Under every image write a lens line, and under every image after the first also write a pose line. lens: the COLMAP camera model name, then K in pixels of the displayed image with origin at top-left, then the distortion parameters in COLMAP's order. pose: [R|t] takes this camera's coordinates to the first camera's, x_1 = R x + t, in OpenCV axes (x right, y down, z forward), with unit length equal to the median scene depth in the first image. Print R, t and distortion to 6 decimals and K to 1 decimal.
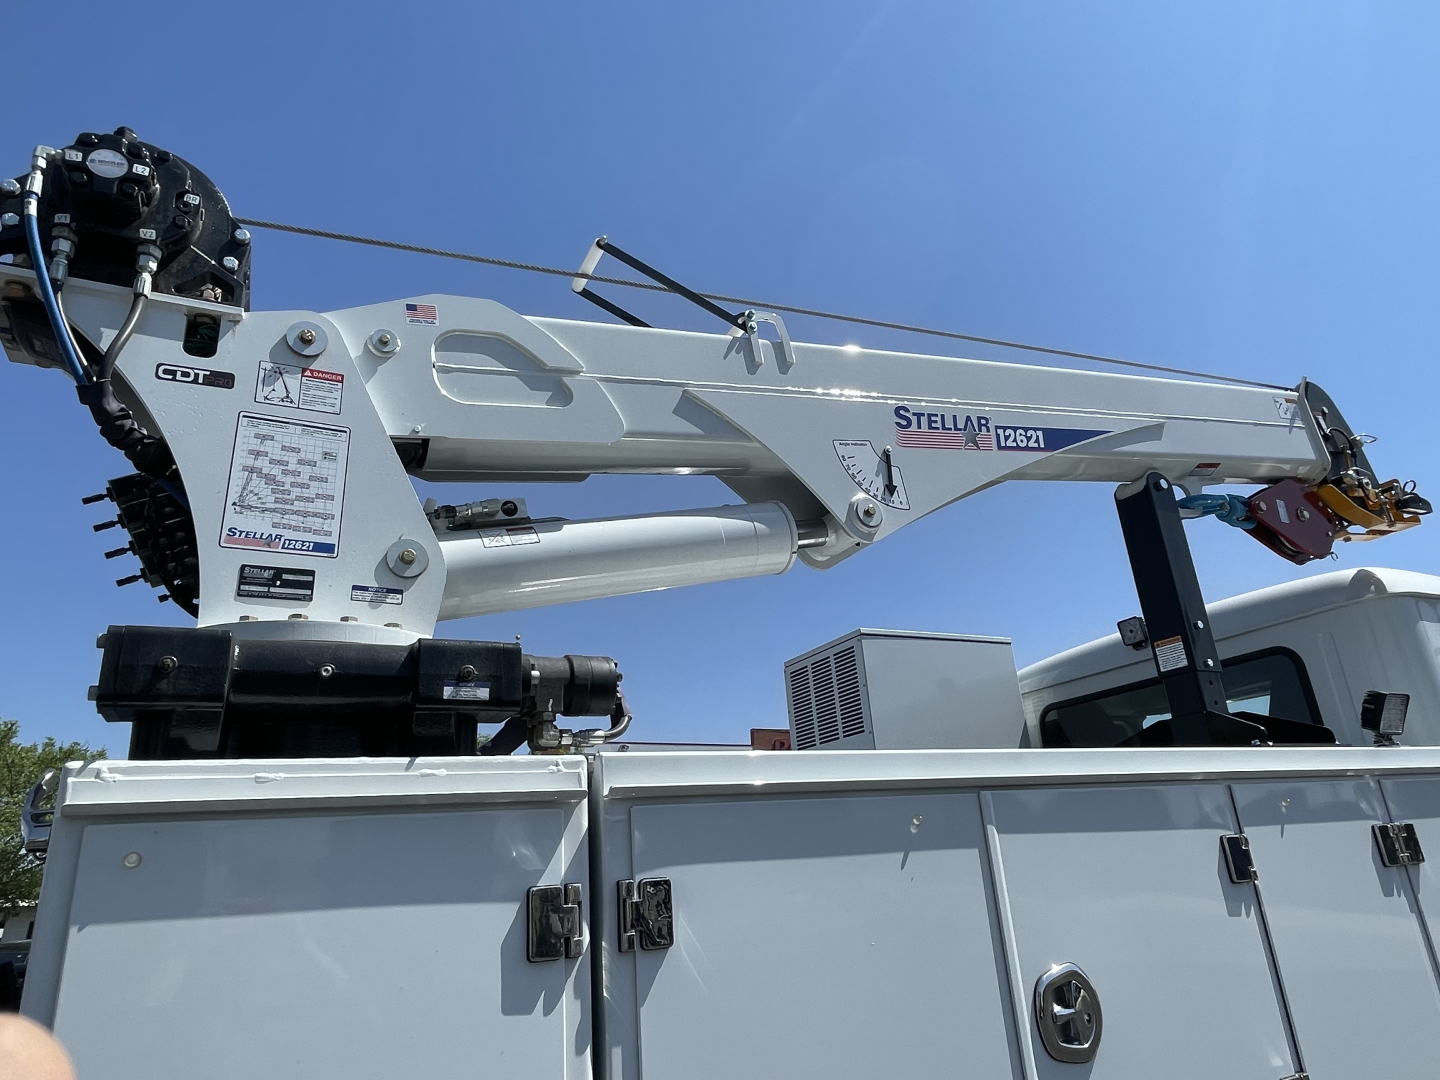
lens RADIAL K [[892.8, 0, 709.1], [0, 892.8, 537.1], [0, 0, 1]] dist [-0.002639, -0.005013]
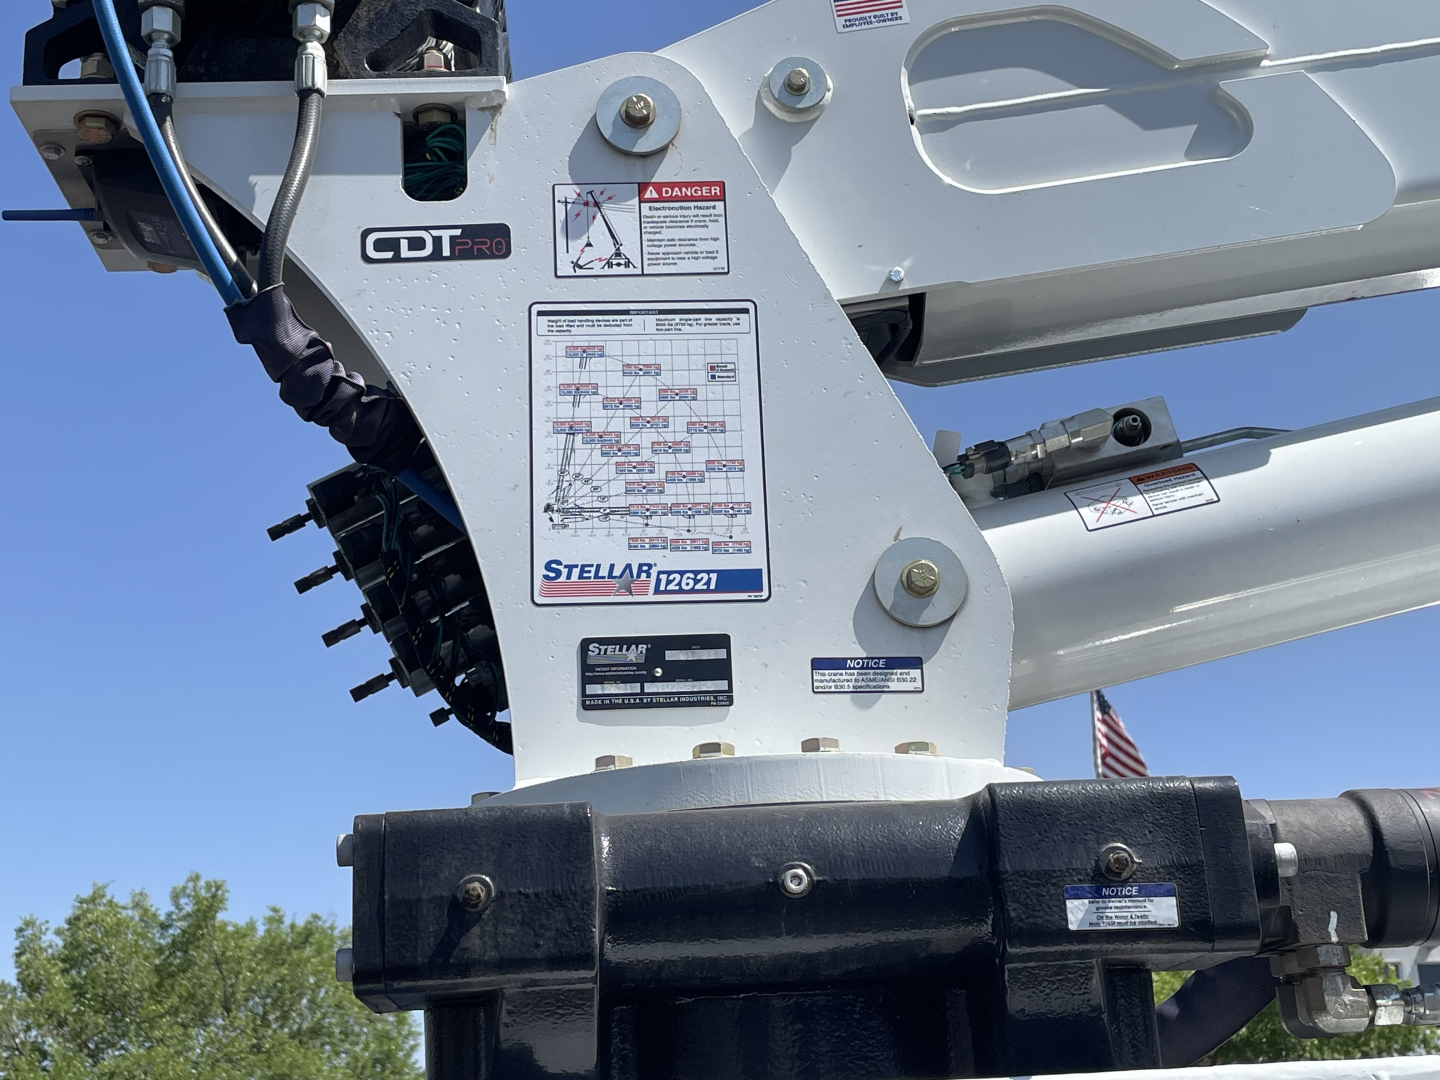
lens RADIAL K [[1936.2, 0, 708.7], [0, 1936.2, 527.5], [0, 0, 1]] dist [0.076419, 0.000000]
pose [[0.916094, -0.114139, -0.384376, -0.072680], [0.132773, 0.990898, 0.022199, -0.037301], [0.378343, -0.071371, 0.922910, 0.107768]]
